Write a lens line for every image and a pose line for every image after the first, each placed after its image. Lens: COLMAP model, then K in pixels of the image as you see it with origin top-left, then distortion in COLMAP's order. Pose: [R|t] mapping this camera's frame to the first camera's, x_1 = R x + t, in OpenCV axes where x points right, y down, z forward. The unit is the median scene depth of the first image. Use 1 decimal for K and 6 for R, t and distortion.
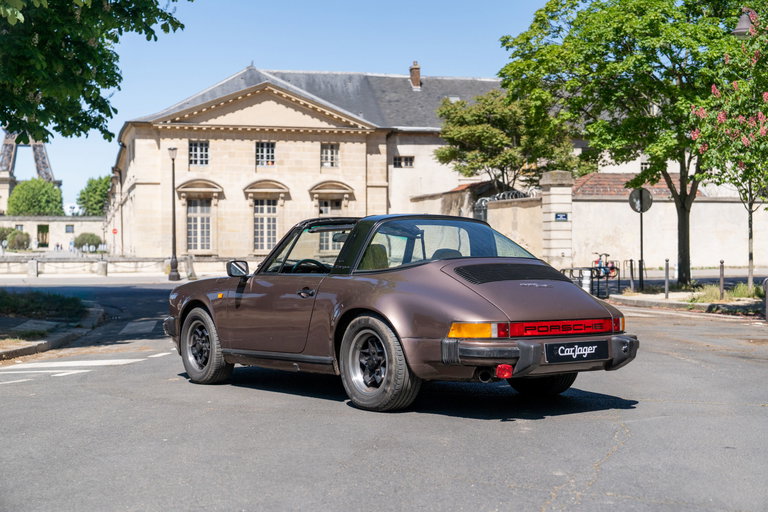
lens RADIAL K [[1127.8, 0, 387.5], [0, 1127.8, 255.6], [0, 0, 1]] dist [0.018613, 0.000000]
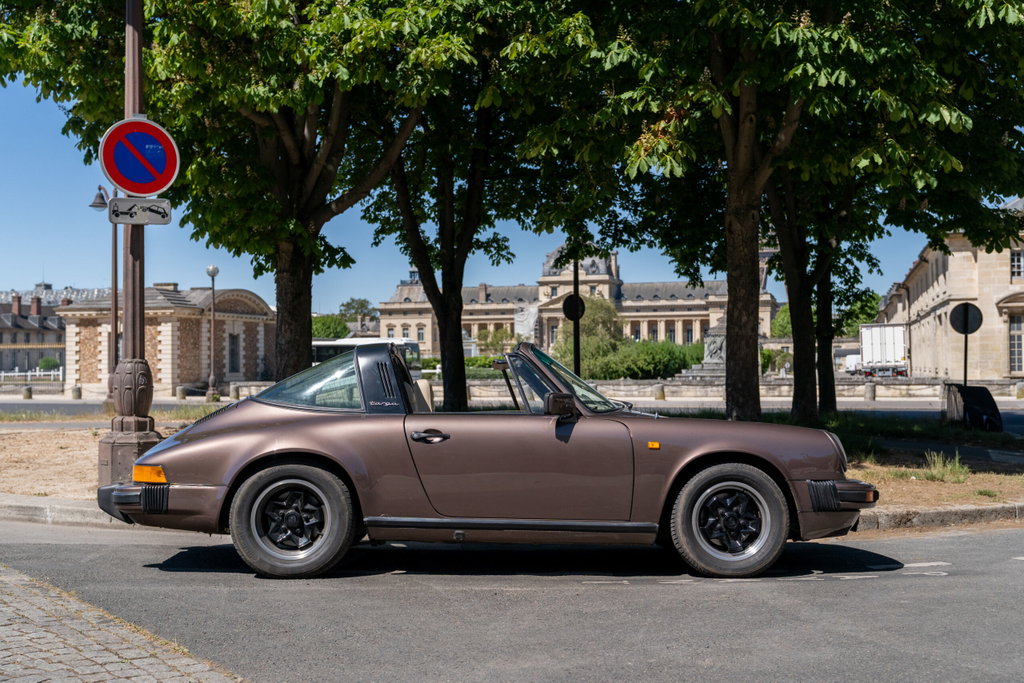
lens RADIAL K [[1152.7, 0, 515.7], [0, 1152.7, 342.6], [0, 0, 1]] dist [0.009019, 0.000000]
pose [[0.863307, -0.014992, -0.504456, -0.052805], [-0.000467, 0.999535, -0.030505, 0.000193], [0.504678, 0.026571, 0.862899, 0.005778]]
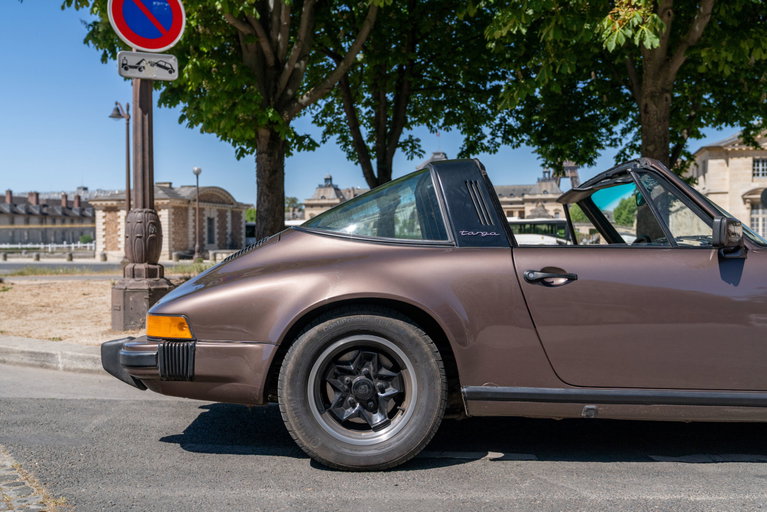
lens RADIAL K [[758.5, 0, 383.0], [0, 758.5, 257.2], [0, 0, 1]] dist [-0.004082, 0.000000]
pose [[0.856950, 0.006103, -0.515364, -0.090471], [-0.001298, 0.999952, 0.009683, 0.003289], [0.515398, -0.007629, 0.856917, 0.038704]]
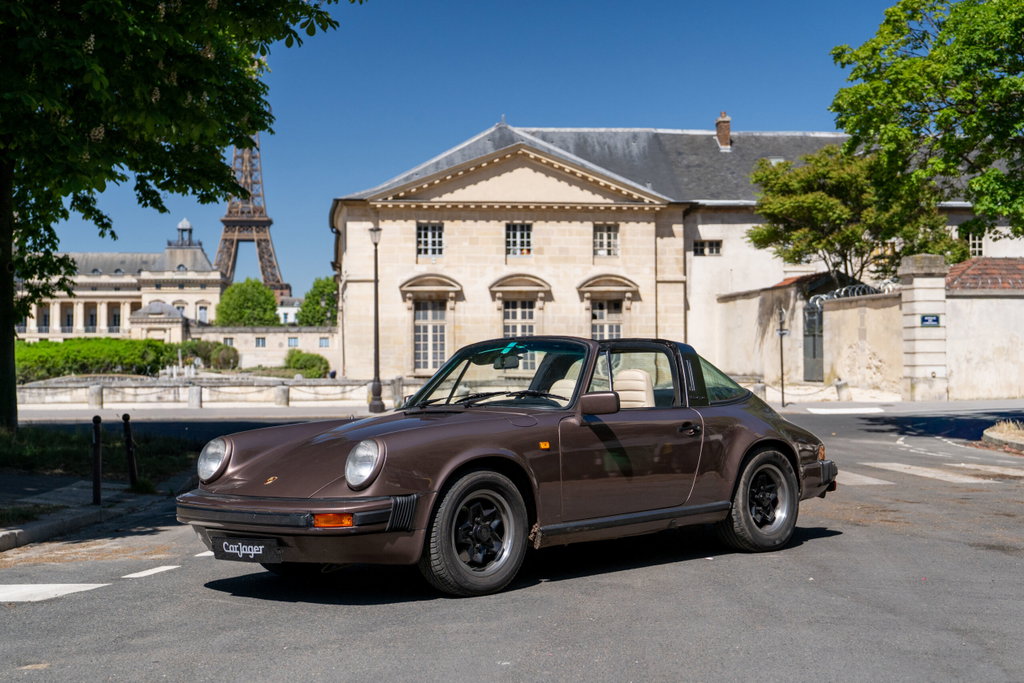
lens RADIAL K [[1436.3, 0, 523.5], [0, 1436.3, 310.3], [0, 0, 1]] dist [0.009313, 0.000000]
pose [[0.992537, -0.007647, -0.121706, 0.009609], [0.002101, 0.998956, -0.045631, -0.000435], [0.121928, 0.045035, 0.991517, 0.066405]]
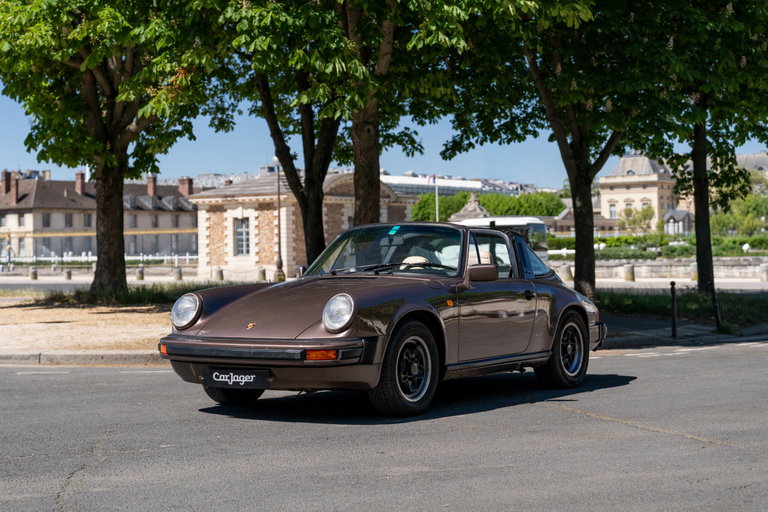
lens RADIAL K [[1262.9, 0, 383.3], [0, 1262.9, 212.3], [0, 0, 1]] dist [-0.003146, 0.000000]
pose [[0.662296, -0.030829, -0.748608, 0.097977], [0.004934, 0.999311, -0.036789, -0.000322], [0.749226, 0.020672, 0.661992, 0.023510]]
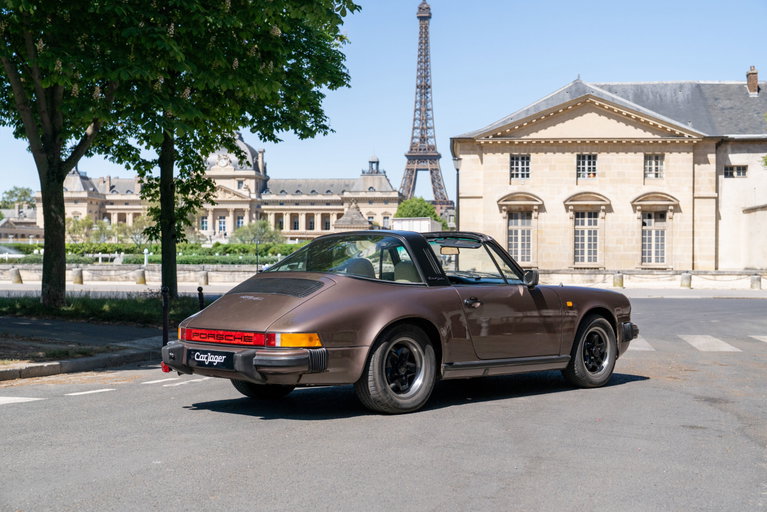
lens RADIAL K [[1042.8, 0, 387.2], [0, 1042.8, 256.2], [0, 0, 1]] dist [0.005402, 0.000000]
pose [[0.939874, 0.007165, -0.341447, 0.041639], [-0.011184, 0.999889, -0.009801, 0.000332], [0.341339, 0.013031, 0.939850, 0.076607]]
